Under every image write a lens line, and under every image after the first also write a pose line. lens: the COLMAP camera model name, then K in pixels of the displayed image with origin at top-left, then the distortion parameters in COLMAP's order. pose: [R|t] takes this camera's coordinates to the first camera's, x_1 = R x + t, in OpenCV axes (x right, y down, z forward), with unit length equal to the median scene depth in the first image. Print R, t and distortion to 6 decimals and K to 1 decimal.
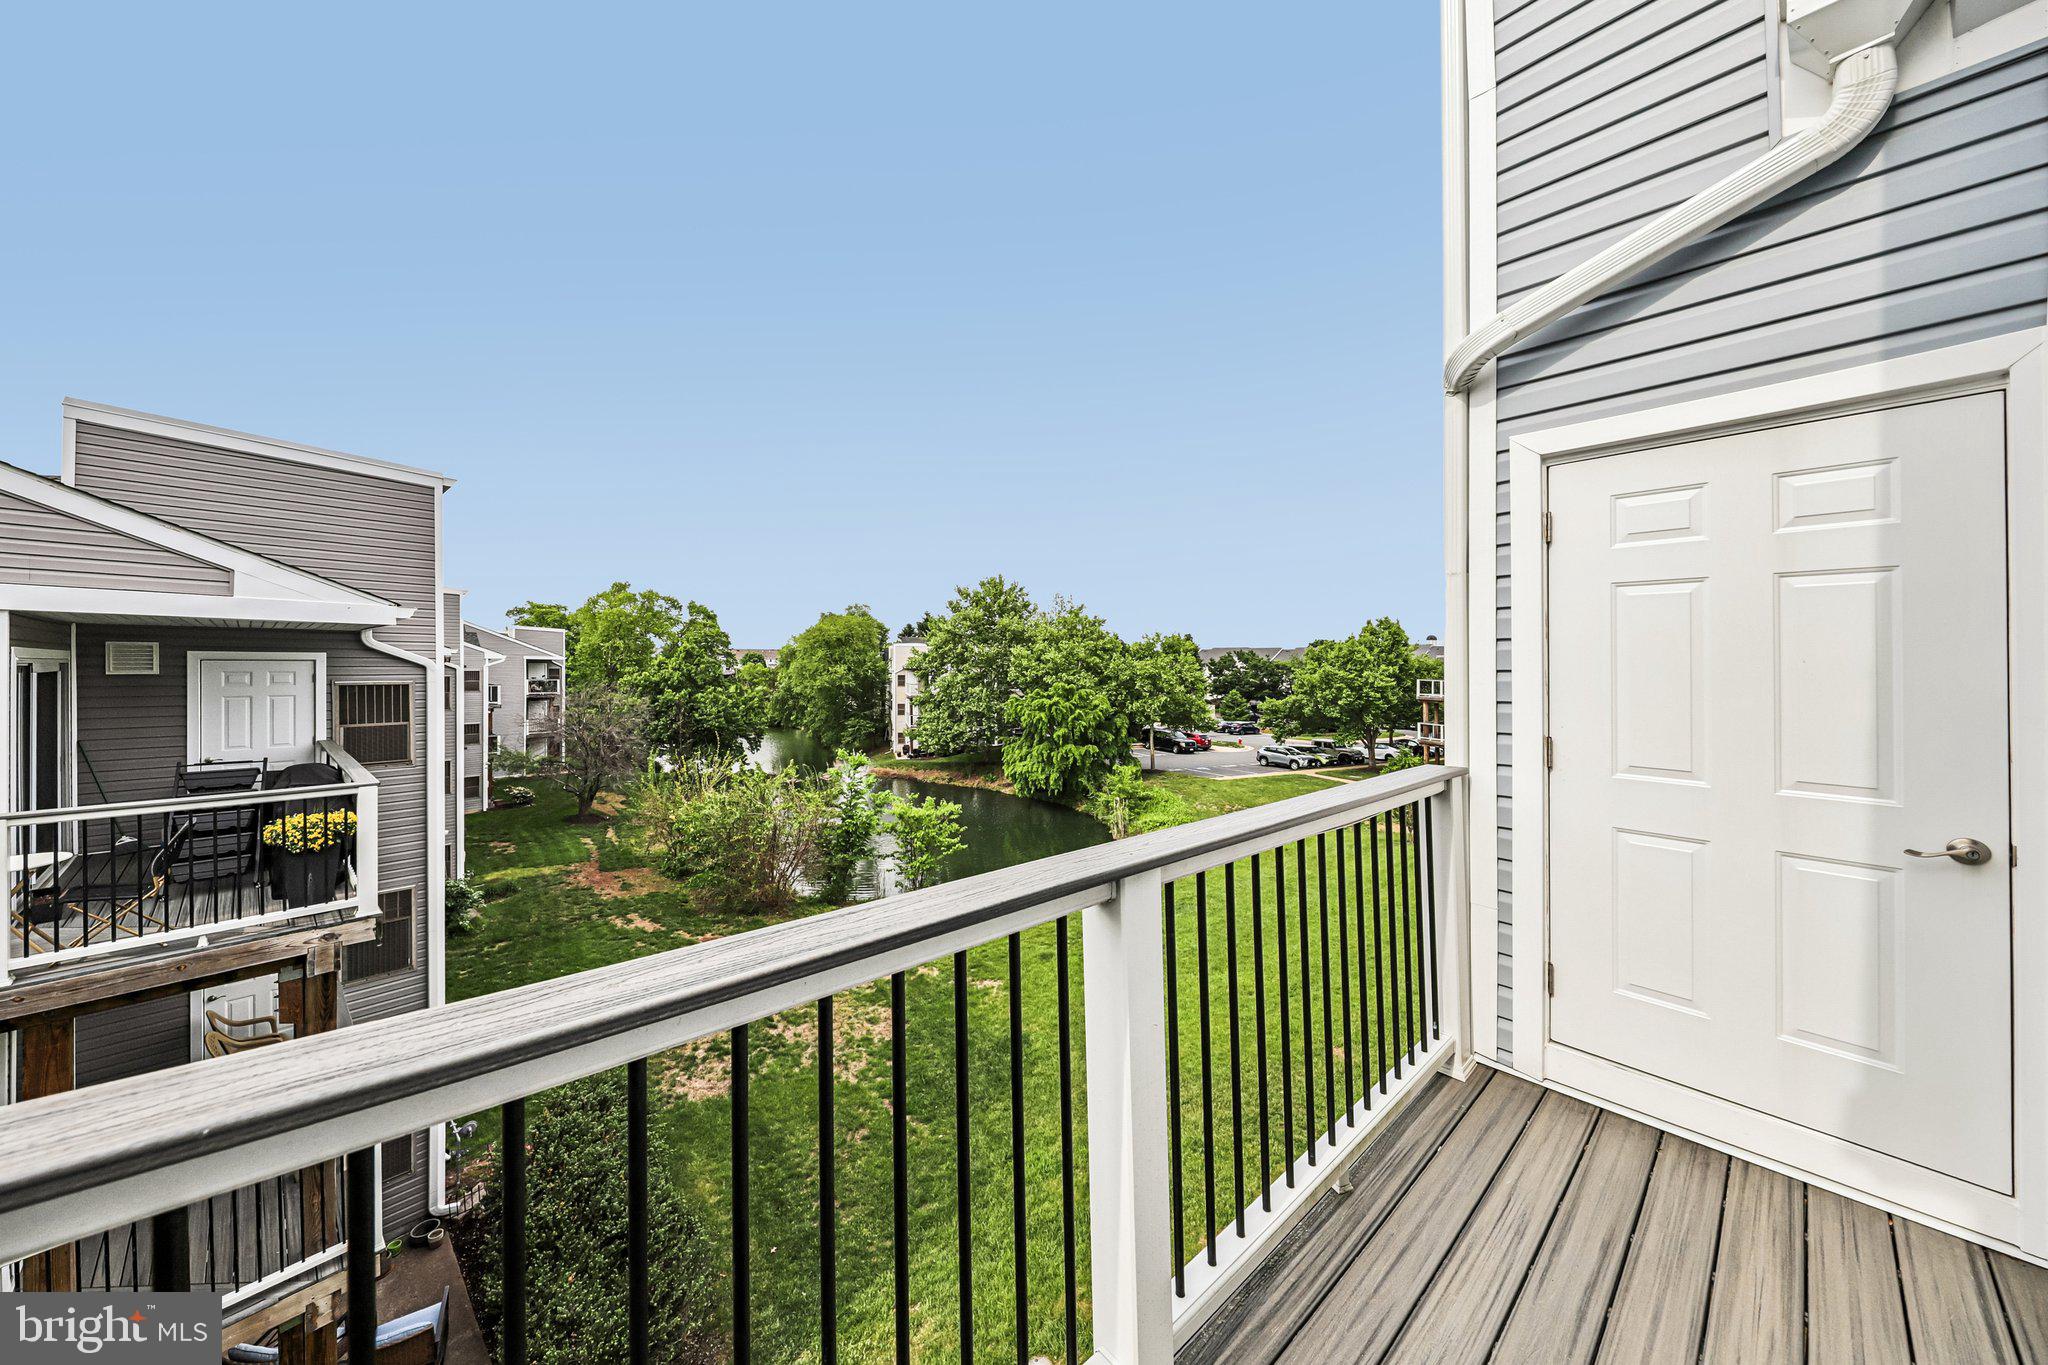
lens RADIAL K [[665.0, 0, 1028.5], [0, 665.0, 666.2], [0, 0, 1]] dist [-0.001353, -0.000045]
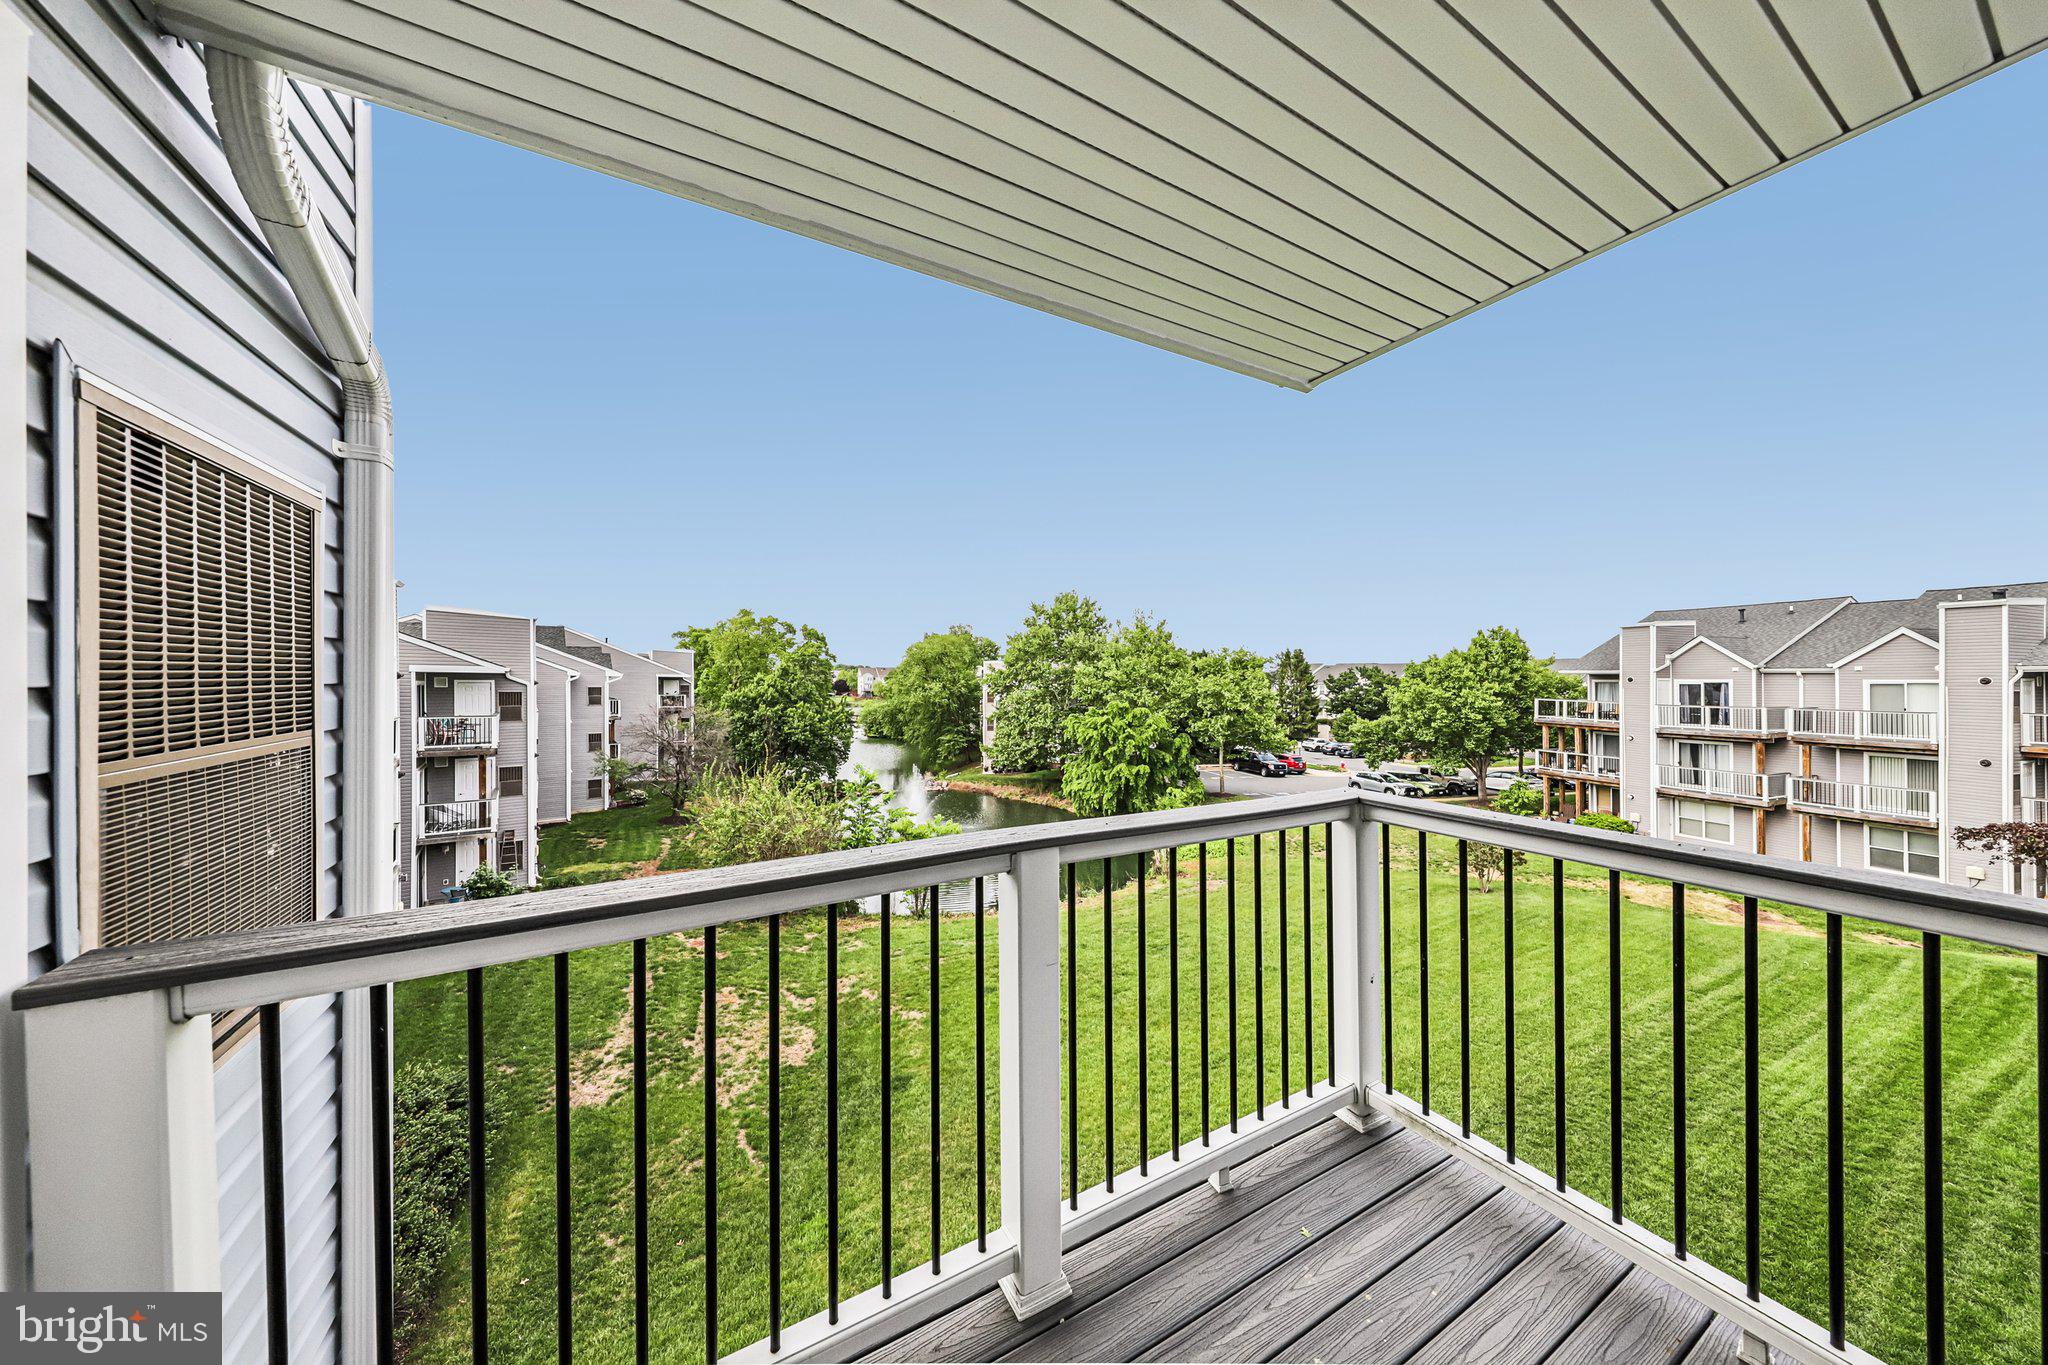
lens RADIAL K [[646.6, 0, 1049.9], [0, 646.6, 683.9], [0, 0, 1]] dist [0.011551, -0.000011]
pose [[0.979087, 0.000296, -0.203442, 0.134084], [-0.000214, 1.000000, 0.000425, 0.000418], [0.203442, -0.000372, 0.979087, 0.051905]]
